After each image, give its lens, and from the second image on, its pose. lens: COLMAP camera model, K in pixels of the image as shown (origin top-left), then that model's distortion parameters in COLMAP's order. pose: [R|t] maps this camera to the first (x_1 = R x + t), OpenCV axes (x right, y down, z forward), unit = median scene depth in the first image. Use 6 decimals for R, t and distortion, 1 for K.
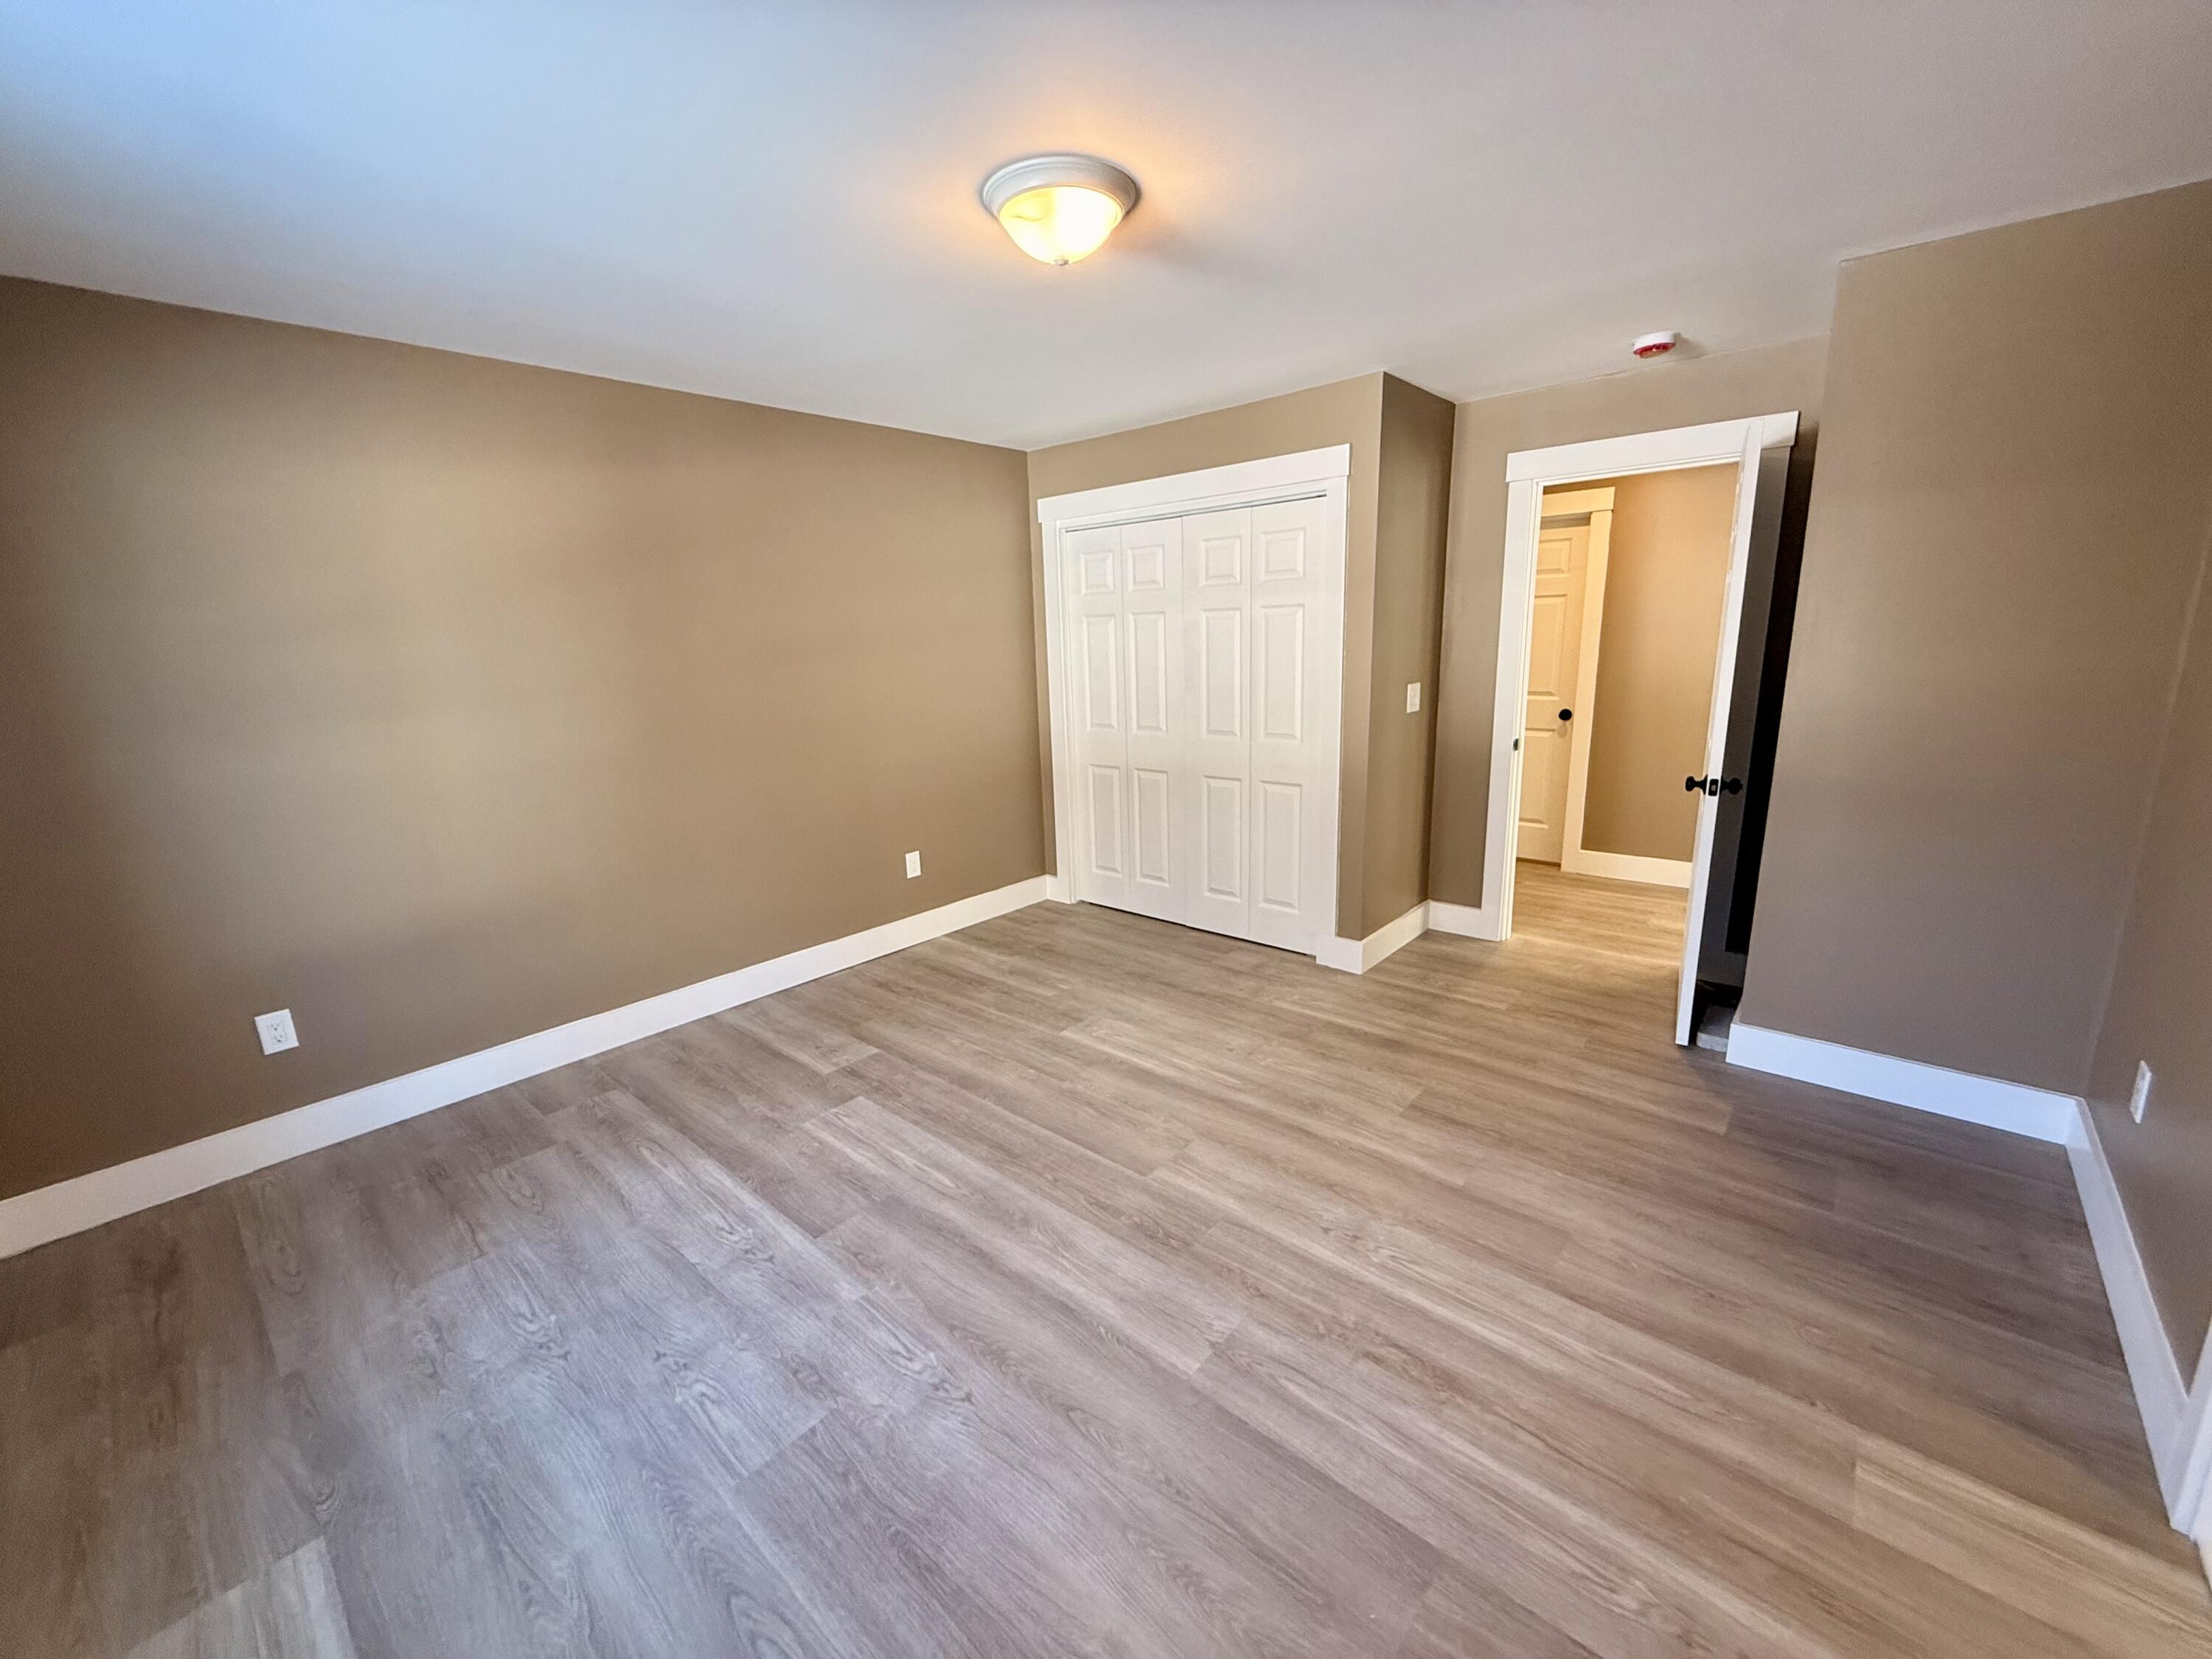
lens RADIAL K [[881.7, 0, 1085.6], [0, 881.7, 830.3], [0, 0, 1]] dist [-0.000023, 0.000644]
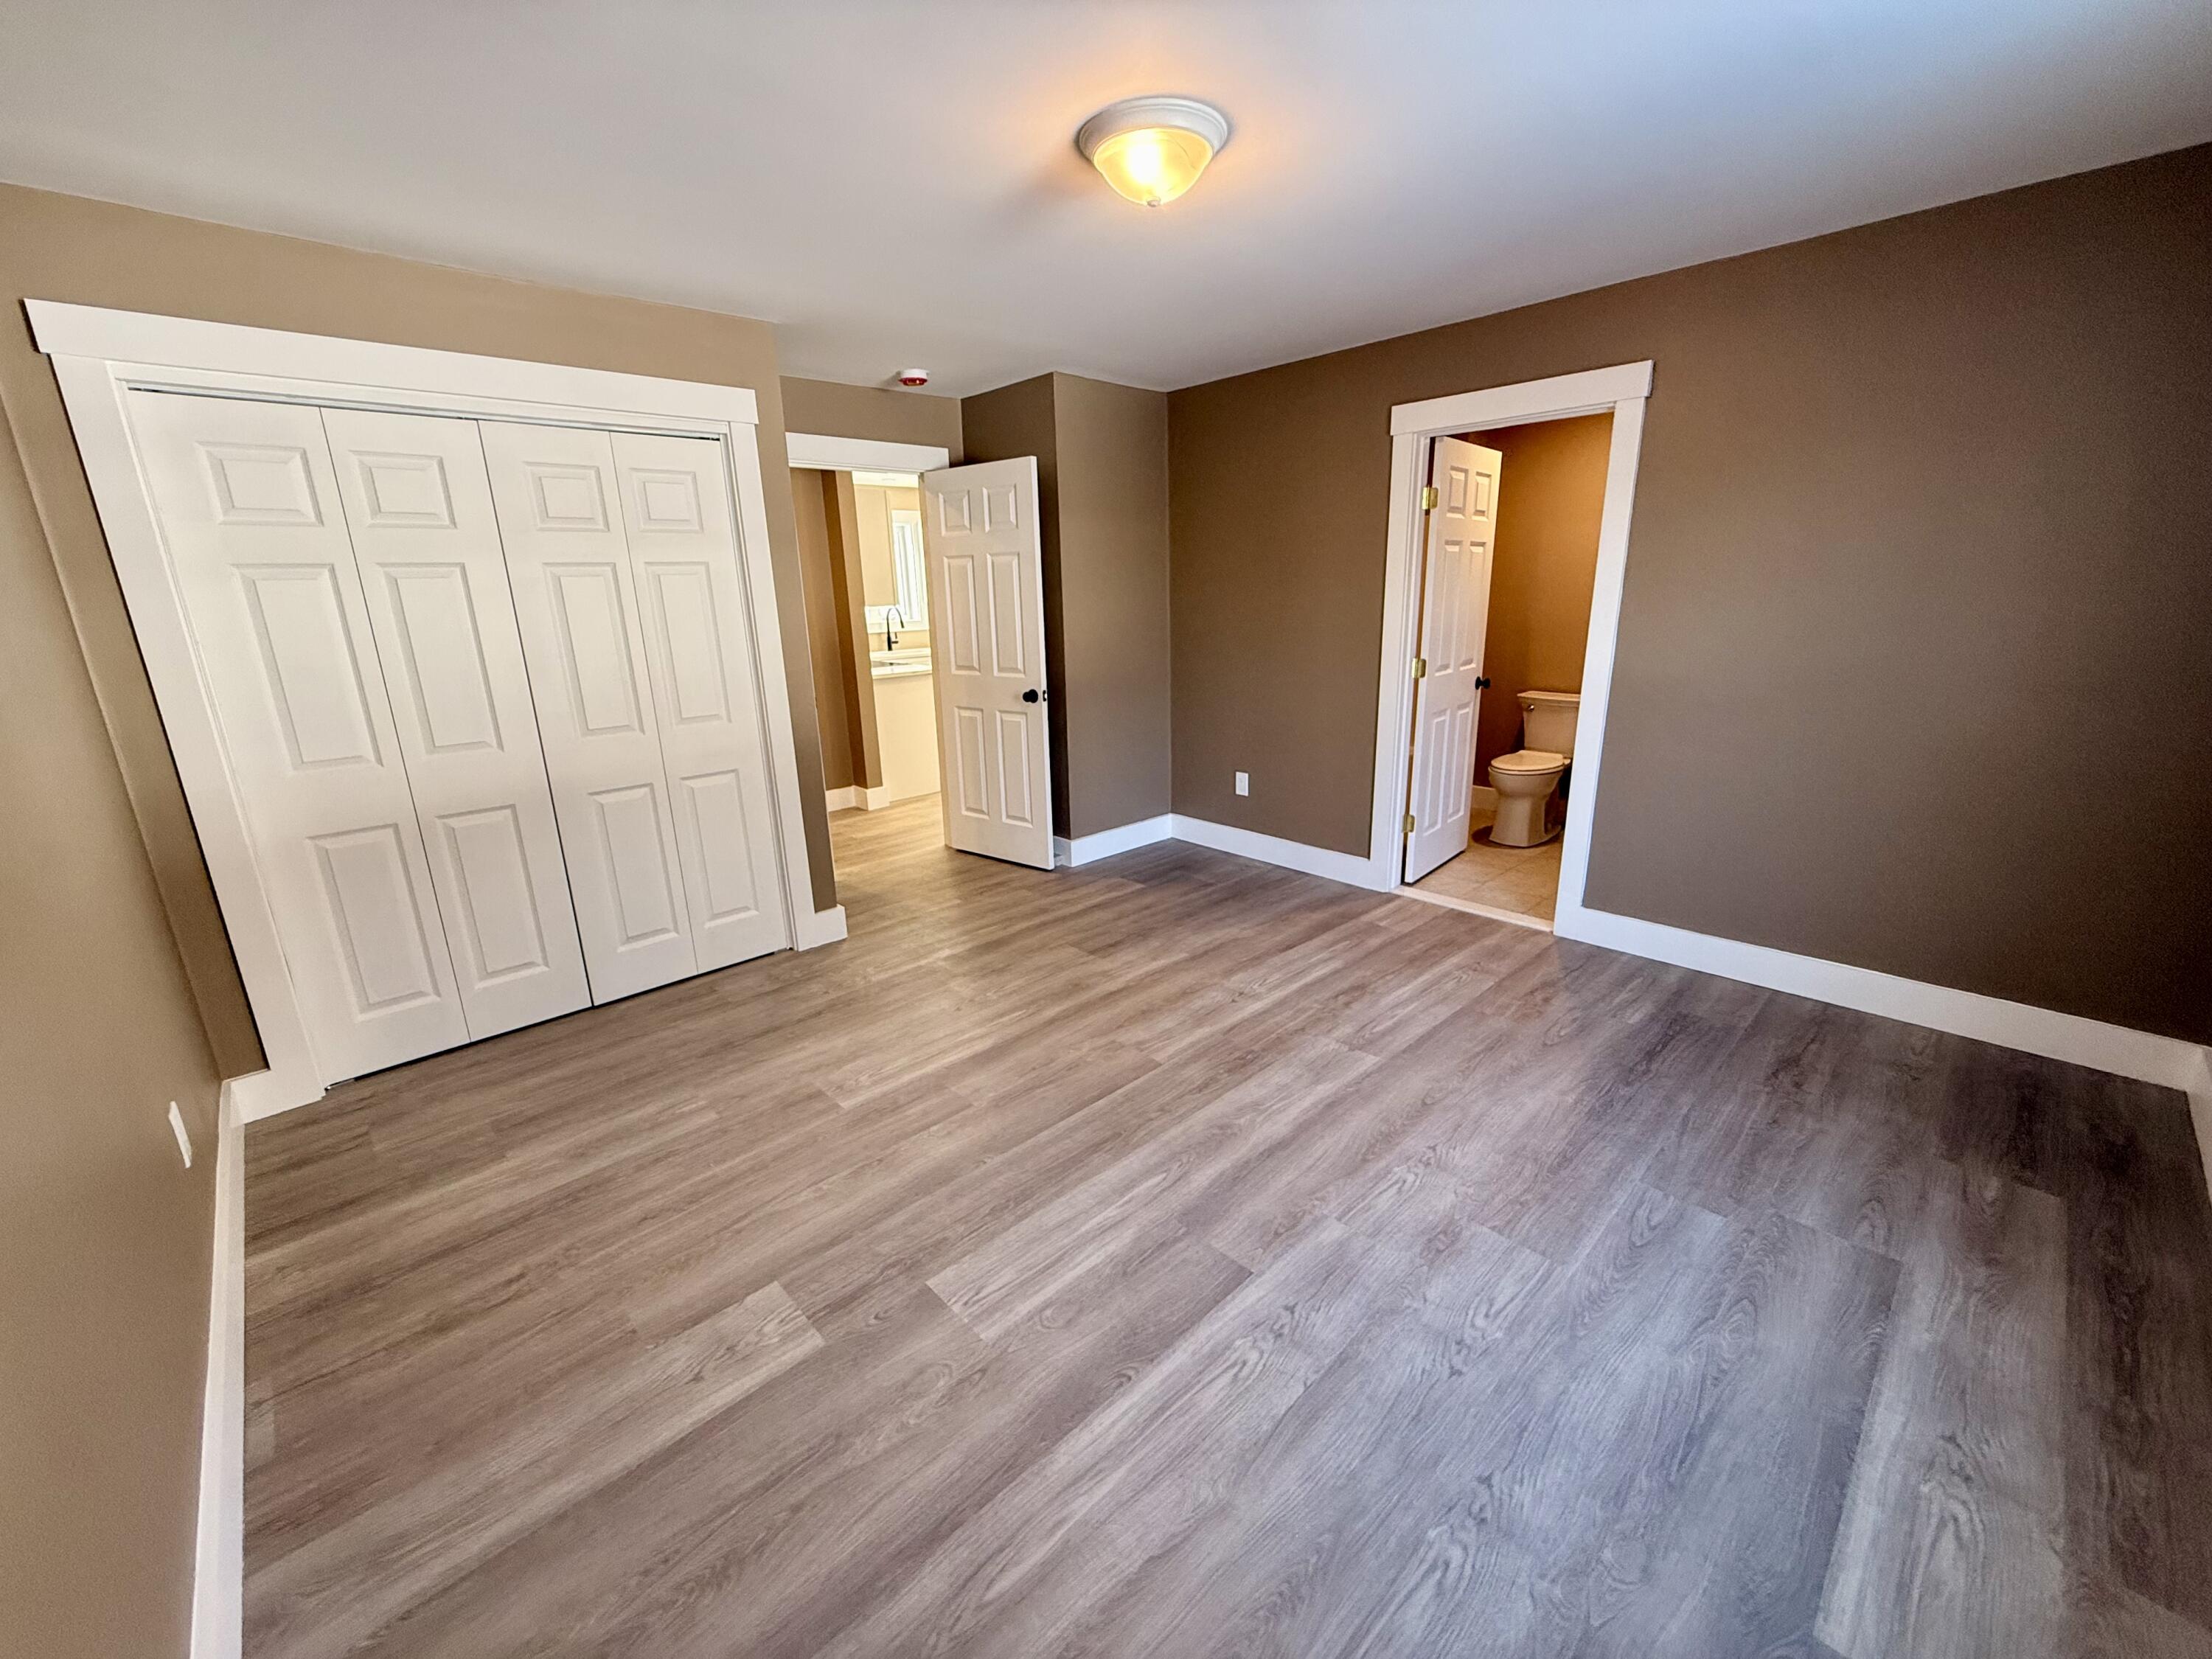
lens RADIAL K [[881.7, 0, 1114.9], [0, 881.7, 831.8], [0, 0, 1]] dist [-0.000023, 0.000644]
pose [[0.076046, -0.237844, 0.968322, -0.950732], [0.242764, 0.946328, 0.213376, -0.142180], [-0.967100, 0.218848, 0.129704, 0.845060]]
